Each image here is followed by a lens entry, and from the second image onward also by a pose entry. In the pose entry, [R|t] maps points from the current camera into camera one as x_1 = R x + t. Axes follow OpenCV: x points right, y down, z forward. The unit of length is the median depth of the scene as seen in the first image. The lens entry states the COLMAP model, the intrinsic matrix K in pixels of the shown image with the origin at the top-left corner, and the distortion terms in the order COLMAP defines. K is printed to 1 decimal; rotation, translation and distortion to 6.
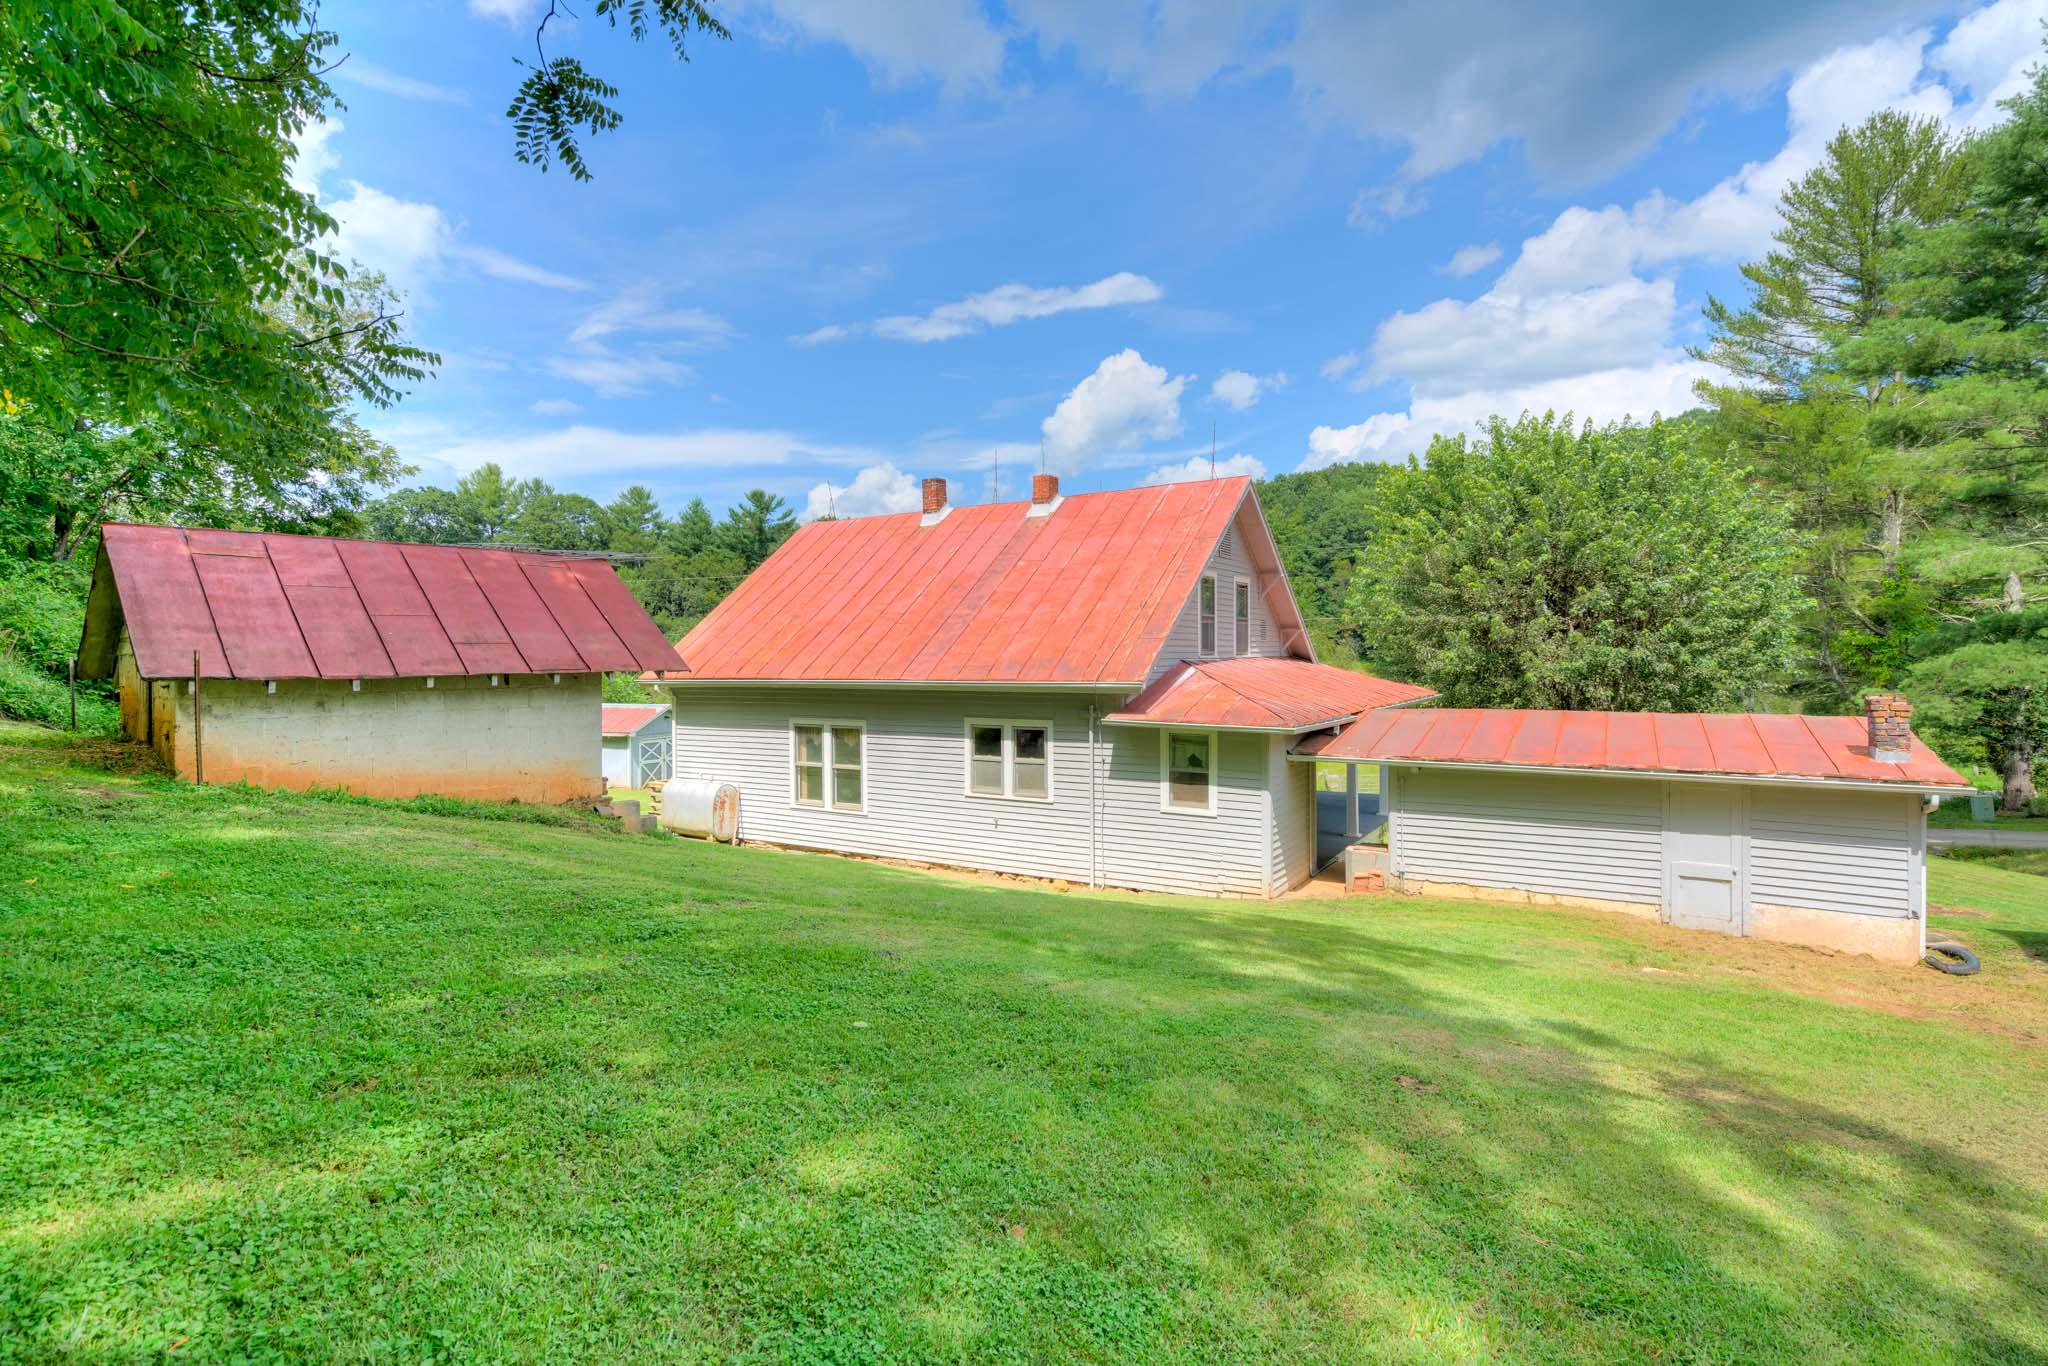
lens RADIAL K [[1036.8, 0, 1024.0], [0, 1036.8, 683.0], [0, 0, 1]] dist [0.011451, -0.000050]
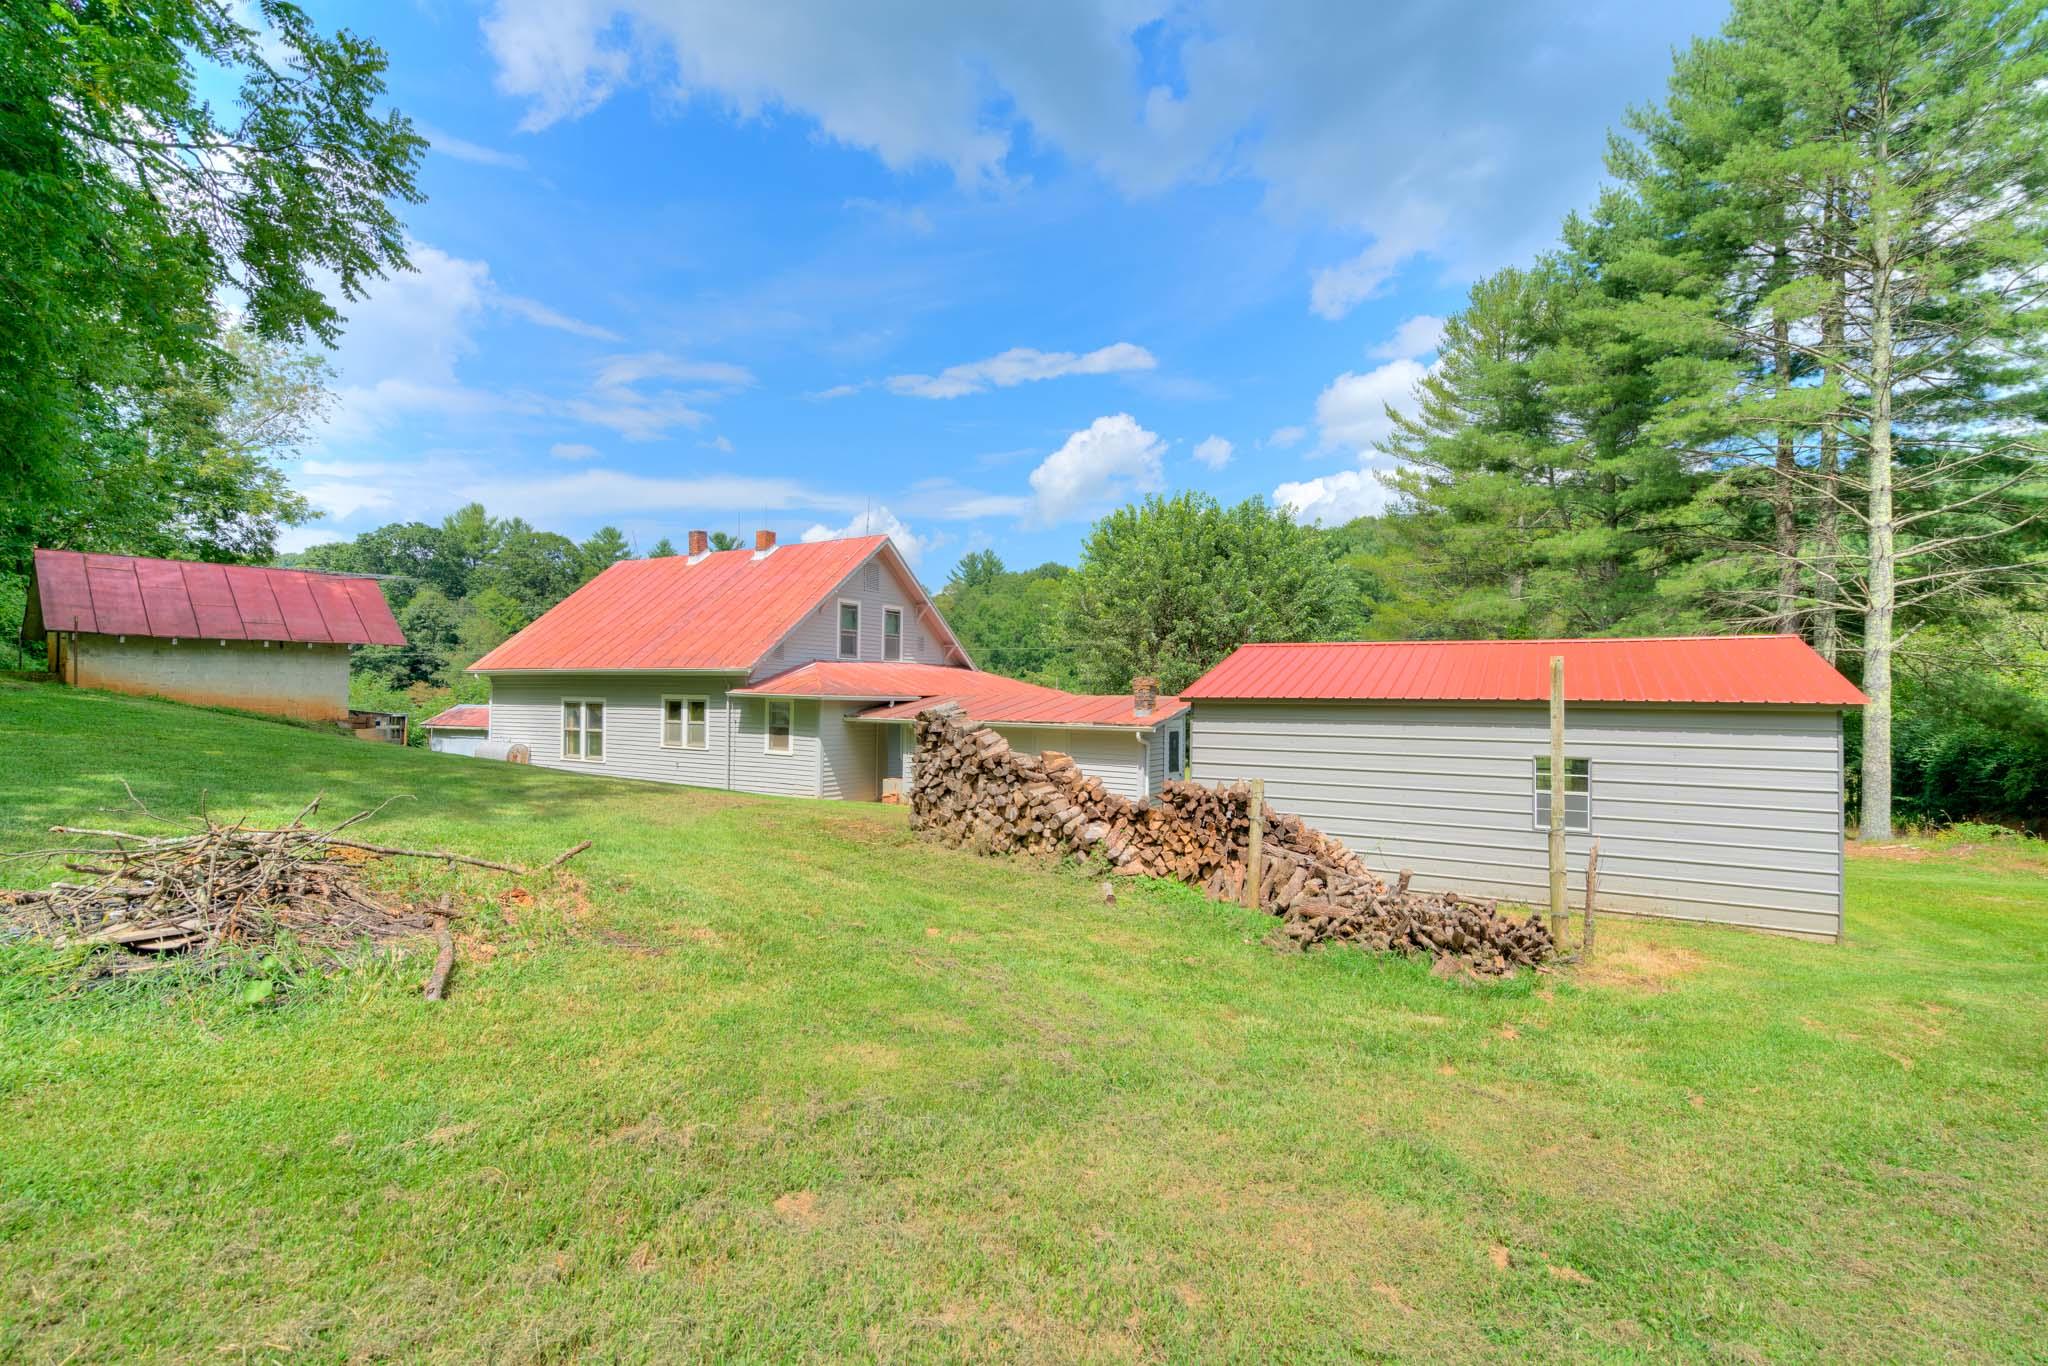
lens RADIAL K [[954.2, 0, 1024.0], [0, 954.2, 683.0], [0, 0, 1]] dist [0.001747, 0.000827]
pose [[0.999082, 0.020739, 0.037483, 0.328418], [-0.019432, 0.999202, -0.034910, 0.044540], [-0.038177, 0.034150, 0.998687, -0.301252]]
